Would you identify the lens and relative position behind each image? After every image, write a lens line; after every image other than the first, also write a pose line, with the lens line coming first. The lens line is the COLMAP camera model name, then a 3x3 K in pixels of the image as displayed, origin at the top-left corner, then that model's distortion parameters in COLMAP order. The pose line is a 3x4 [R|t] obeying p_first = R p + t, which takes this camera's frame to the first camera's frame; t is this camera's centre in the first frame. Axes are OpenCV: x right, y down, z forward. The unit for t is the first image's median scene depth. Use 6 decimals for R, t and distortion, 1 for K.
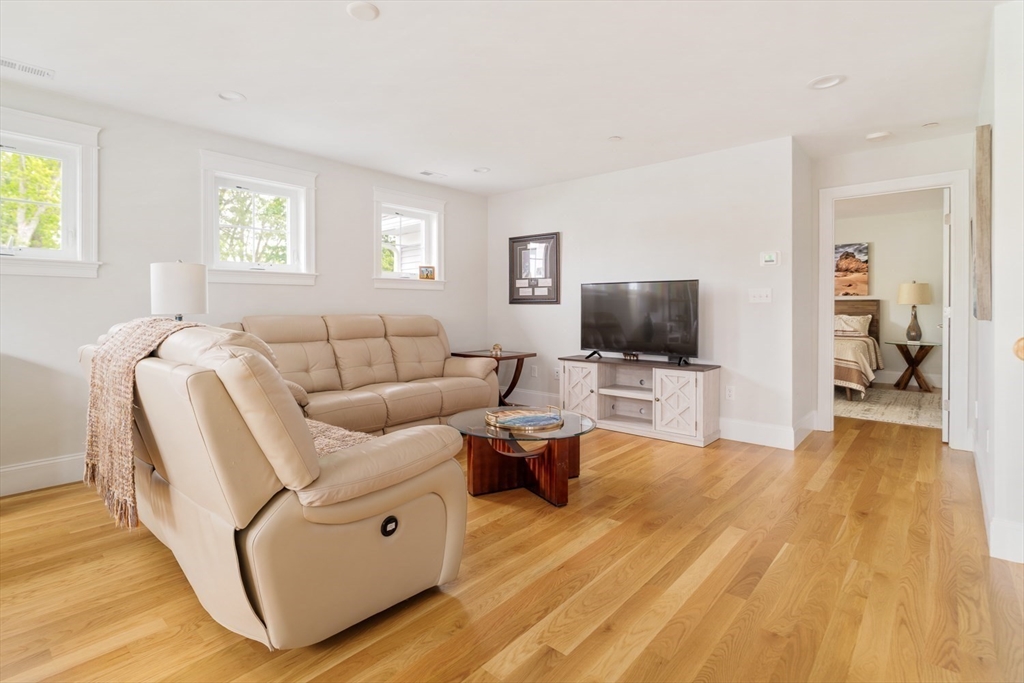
lens RADIAL K [[475.3, 0, 525.9], [0, 475.3, 310.5], [0, 0, 1]] dist [-0.004184, -0.000290]
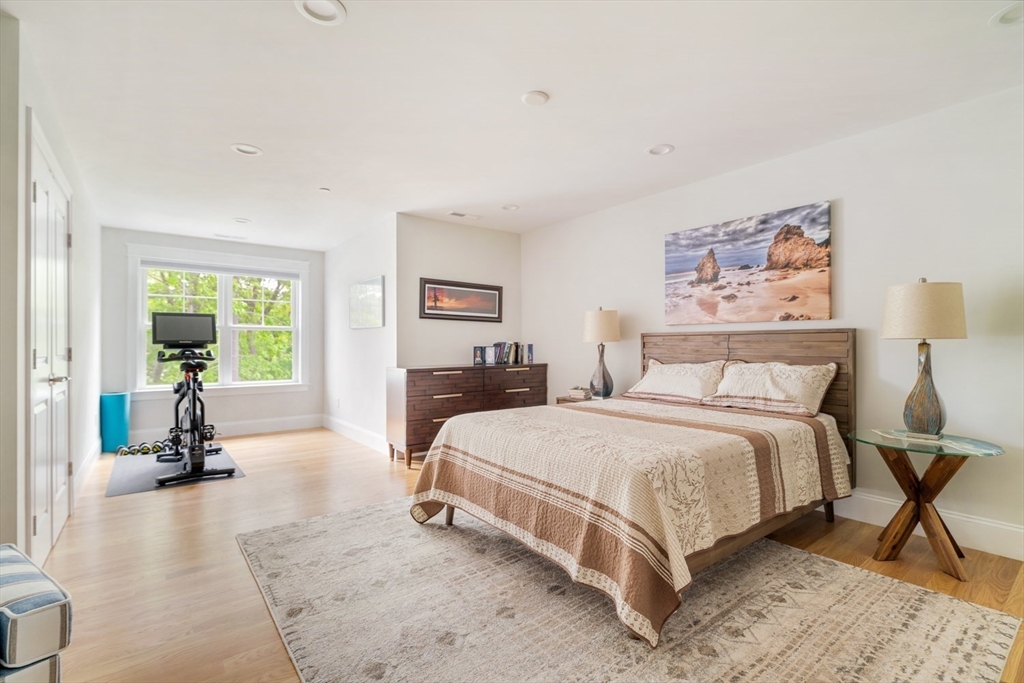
lens RADIAL K [[475.3, 0, 508.8], [0, 475.3, 344.3], [0, 0, 1]] dist [-0.004184, -0.000290]
pose [[0.982425, 0.002035, -0.186645, 0.507915], [-0.004538, 0.999905, -0.012982, -0.001353], [0.186601, 0.013601, 0.982342, 0.509490]]
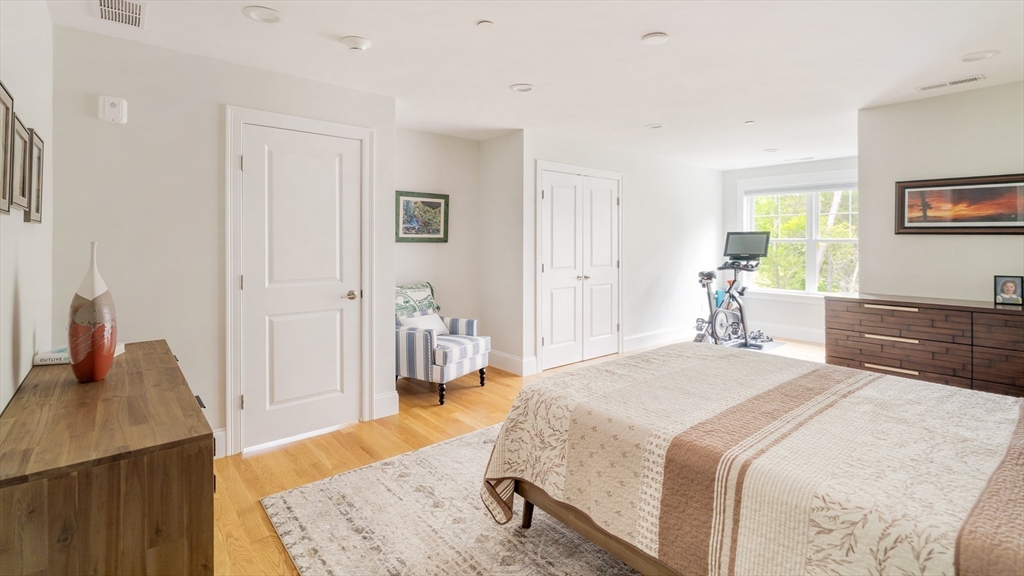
lens RADIAL K [[471.3, 0, 518.6], [0, 471.3, 239.8], [0, 0, 1]] dist [-0.000845, -0.000122]
pose [[-0.144704, 0.000108, -0.989475, 0.901701], [-0.011804, 0.999929, 0.001835, -0.043631], [0.989405, 0.011945, -0.144692, 0.874983]]
